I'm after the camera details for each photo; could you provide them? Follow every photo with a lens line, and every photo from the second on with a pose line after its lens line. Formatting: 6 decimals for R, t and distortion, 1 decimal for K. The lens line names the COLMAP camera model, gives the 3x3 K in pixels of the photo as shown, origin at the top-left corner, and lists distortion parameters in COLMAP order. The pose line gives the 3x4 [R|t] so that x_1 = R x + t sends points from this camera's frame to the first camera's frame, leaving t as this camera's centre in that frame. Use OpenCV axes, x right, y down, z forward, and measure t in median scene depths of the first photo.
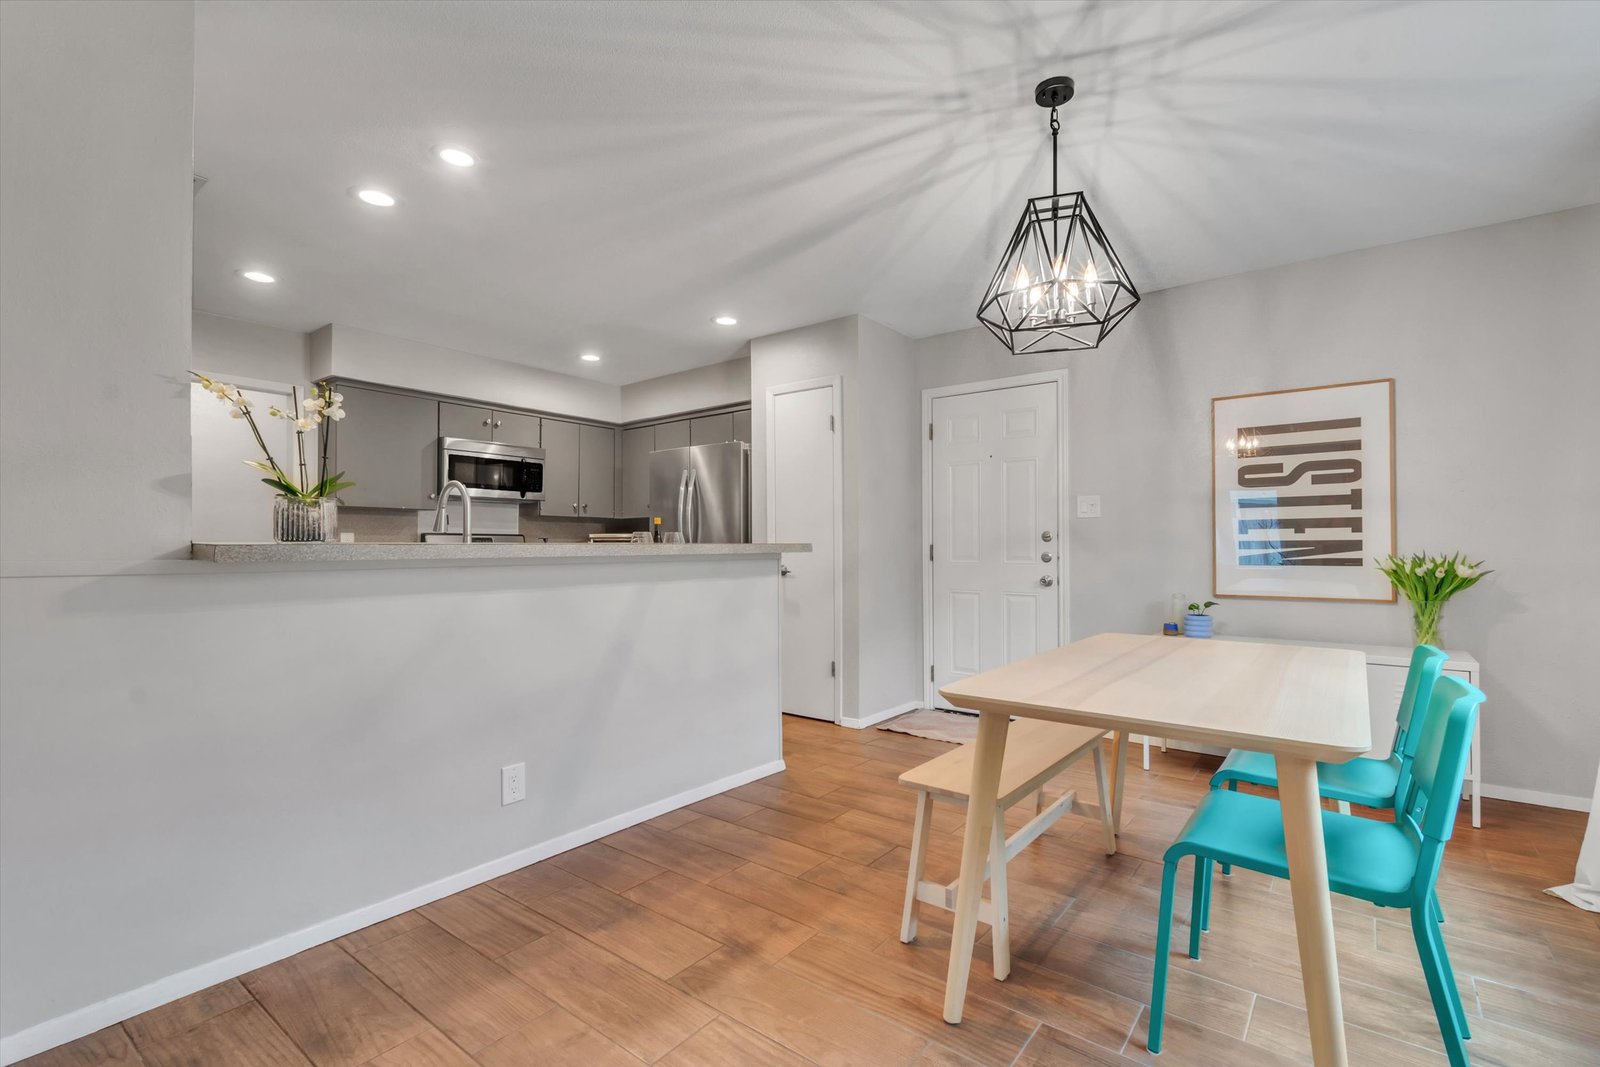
lens RADIAL K [[718.7, 0, 813.1], [0, 718.7, 541.9], [0, 0, 1]] dist [0.004312, 0.000223]
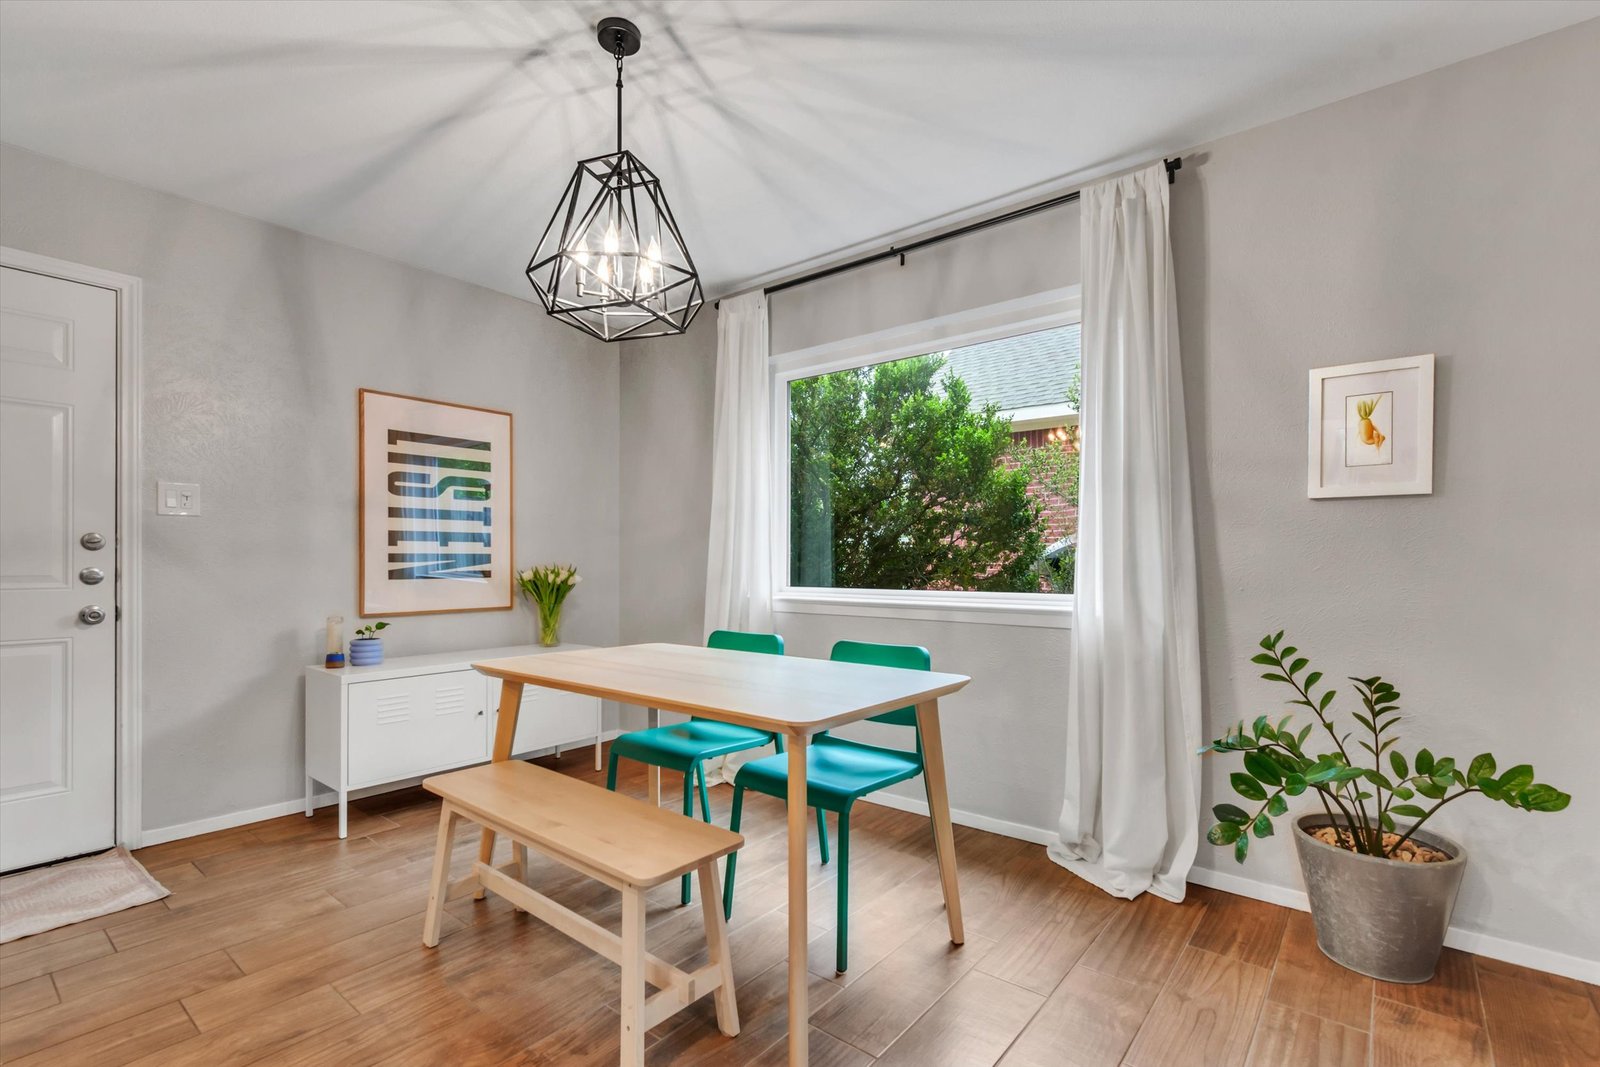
lens RADIAL K [[728.7, 0, 823.6], [0, 728.7, 563.8], [0, 0, 1]] dist [0.001618, -0.000091]
pose [[0.014528, -0.004106, 0.999886, -0.346139], [-0.011801, 0.999921, 0.004277, 0.001572], [-0.999825, -0.011861, 0.014479, 0.470025]]
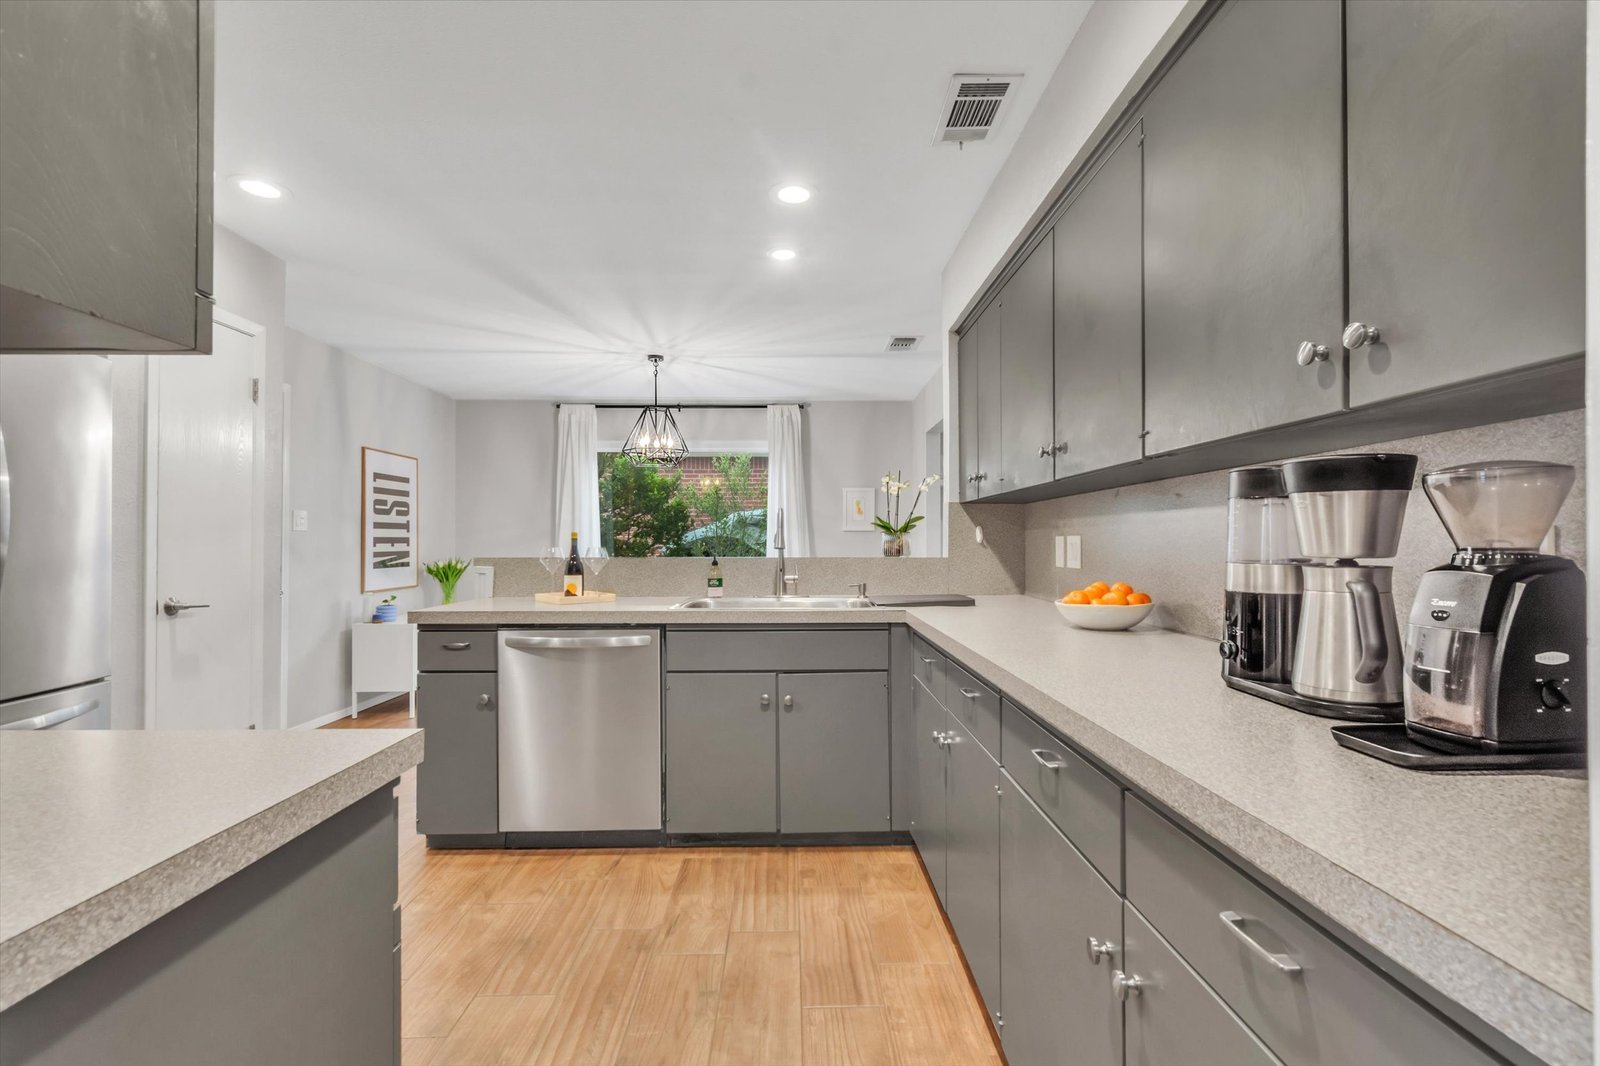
lens RADIAL K [[715.4, 0, 805.7], [0, 715.4, 535.0], [0, 0, 1]] dist [0.001096, -0.000067]
pose [[-0.617925, 0.012255, 0.786141, -1.116701], [-0.004235, 0.999812, -0.018915, -0.012044], [-0.786225, -0.015017, -0.617757, 1.293967]]
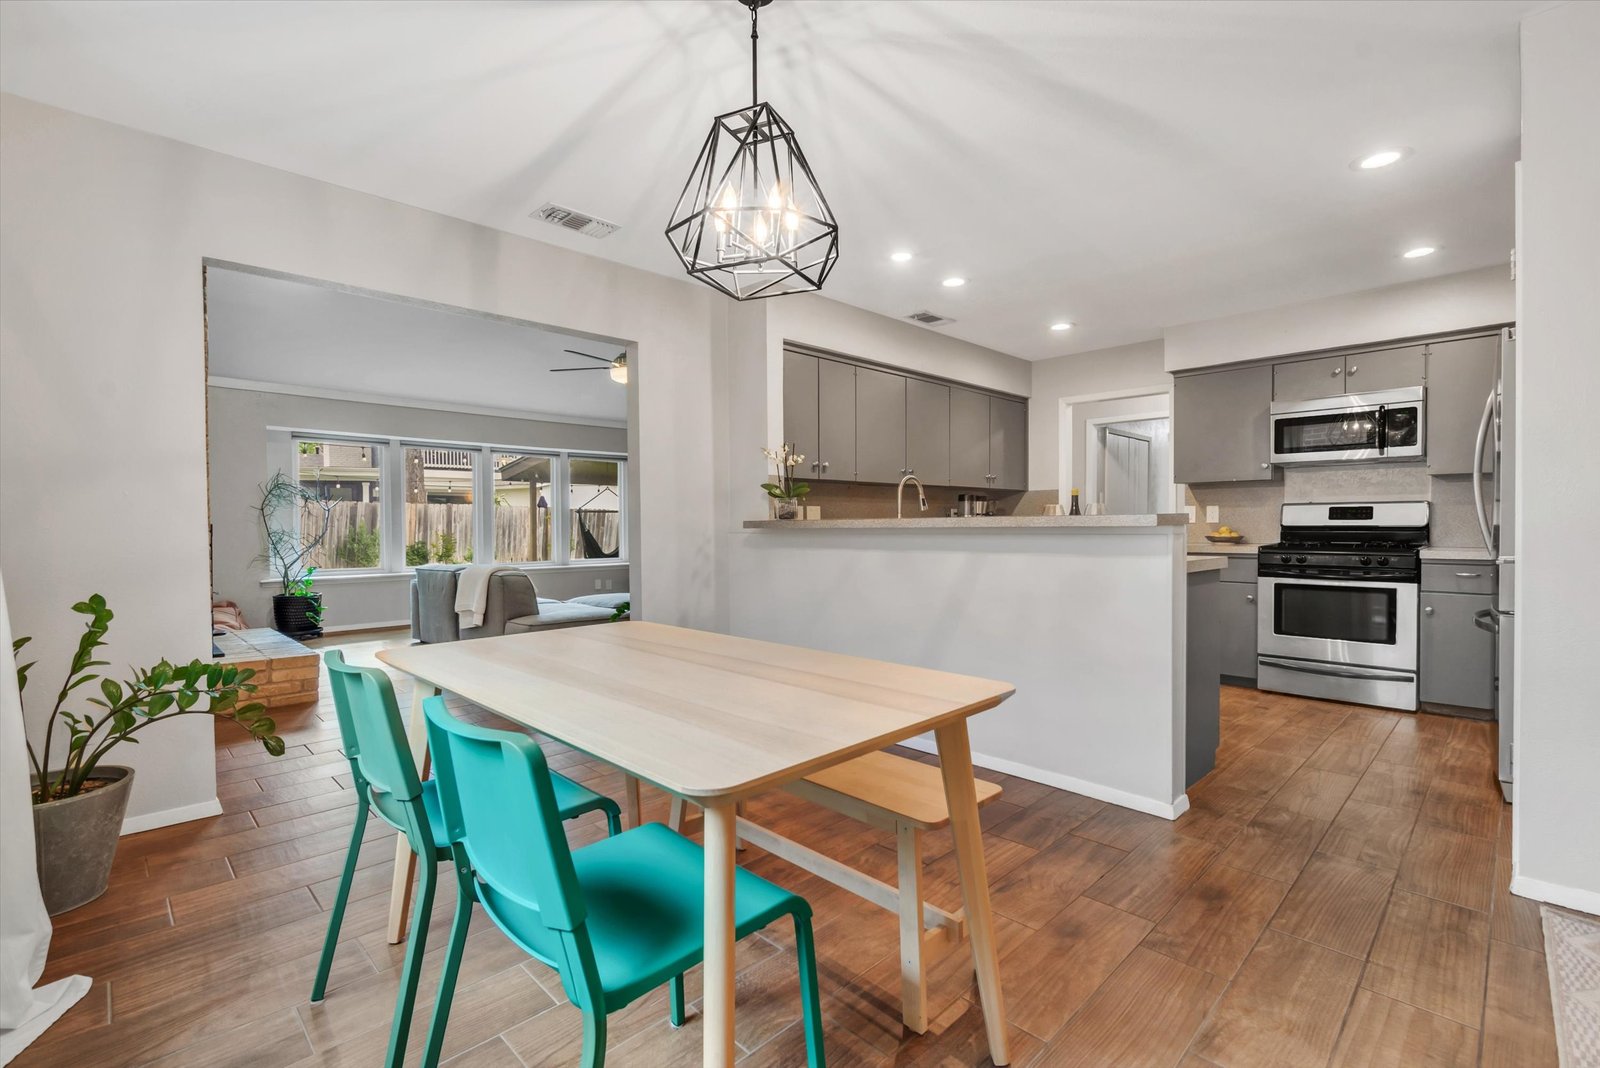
lens RADIAL K [[728.0, 0, 804.2], [0, 728.0, 532.6], [0, 0, 1]] dist [0.001475, -0.000535]
pose [[-0.143433, 0.015124, -0.989544, 0.763576], [0.014429, 0.999809, 0.013189, 0.006764], [0.989555, -0.012386, -0.143624, 0.750461]]
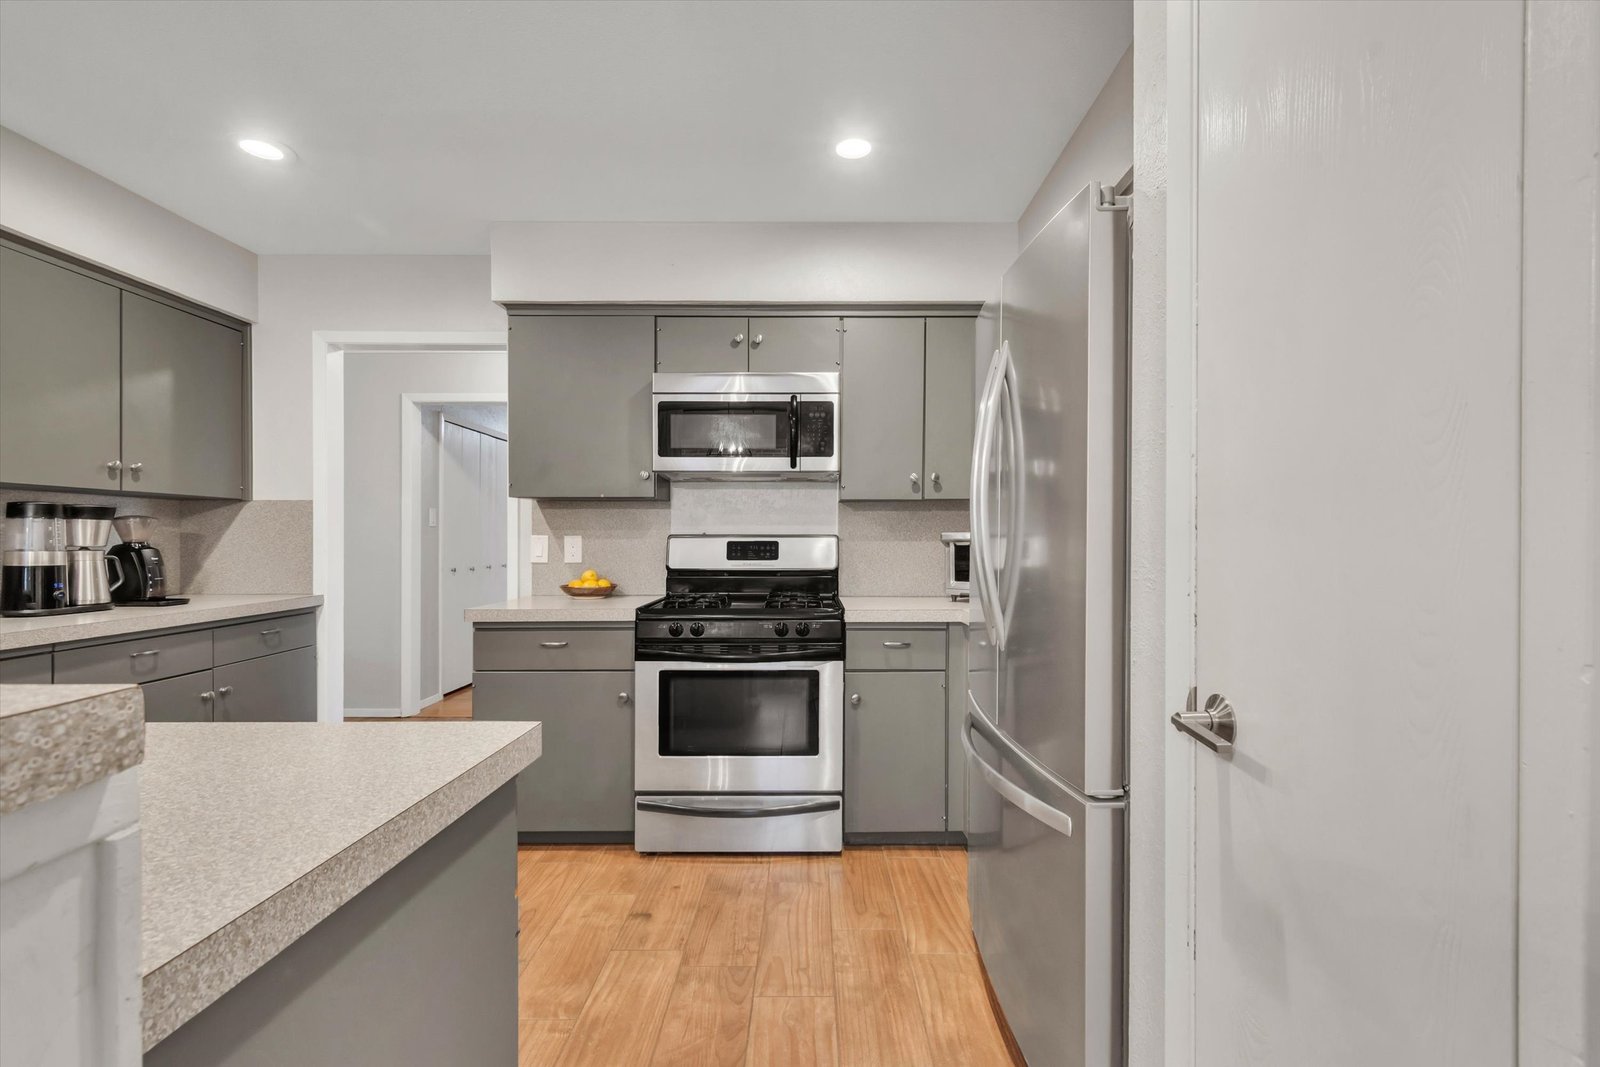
lens RADIAL K [[725.9, 0, 820.8], [0, 725.9, 540.7], [0, 0, 1]] dist [-0.000705, 0.000208]
pose [[0.608654, 0.006411, -0.793410, 0.069702], [0.005706, 0.999906, 0.012457, -0.020846], [0.793415, -0.012110, 0.608561, 1.063452]]
